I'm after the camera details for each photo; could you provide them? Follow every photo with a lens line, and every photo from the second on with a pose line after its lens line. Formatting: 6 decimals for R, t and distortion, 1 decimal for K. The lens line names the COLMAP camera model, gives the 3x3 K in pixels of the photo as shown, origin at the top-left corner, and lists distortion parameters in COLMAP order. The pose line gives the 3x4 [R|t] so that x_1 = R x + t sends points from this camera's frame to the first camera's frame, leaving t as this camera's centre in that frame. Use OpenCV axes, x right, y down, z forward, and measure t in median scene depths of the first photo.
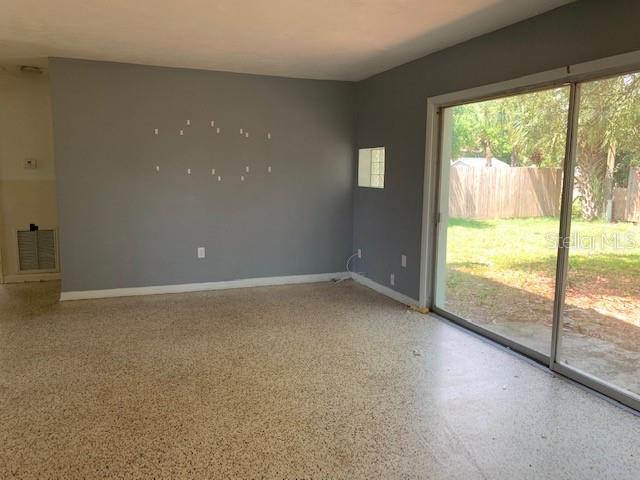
lens RADIAL K [[493.4, 0, 320.0], [0, 493.4, 240.0], [0, 0, 1]] dist [0.032834, -0.006372]
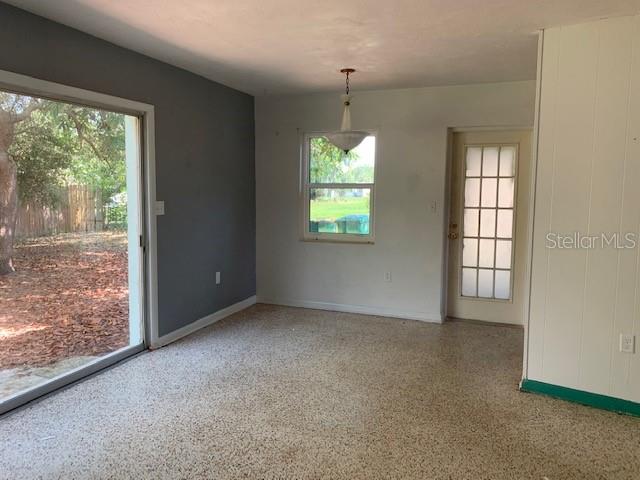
lens RADIAL K [[493.4, 0, 320.0], [0, 493.4, 240.0], [0, 0, 1]] dist [0.032834, -0.006372]
pose [[-0.752059, -0.081931, 0.653983, -0.626331], [0.068404, 0.977183, 0.201084, -0.215335], [-0.655536, 0.195962, -0.729295, 1.535621]]
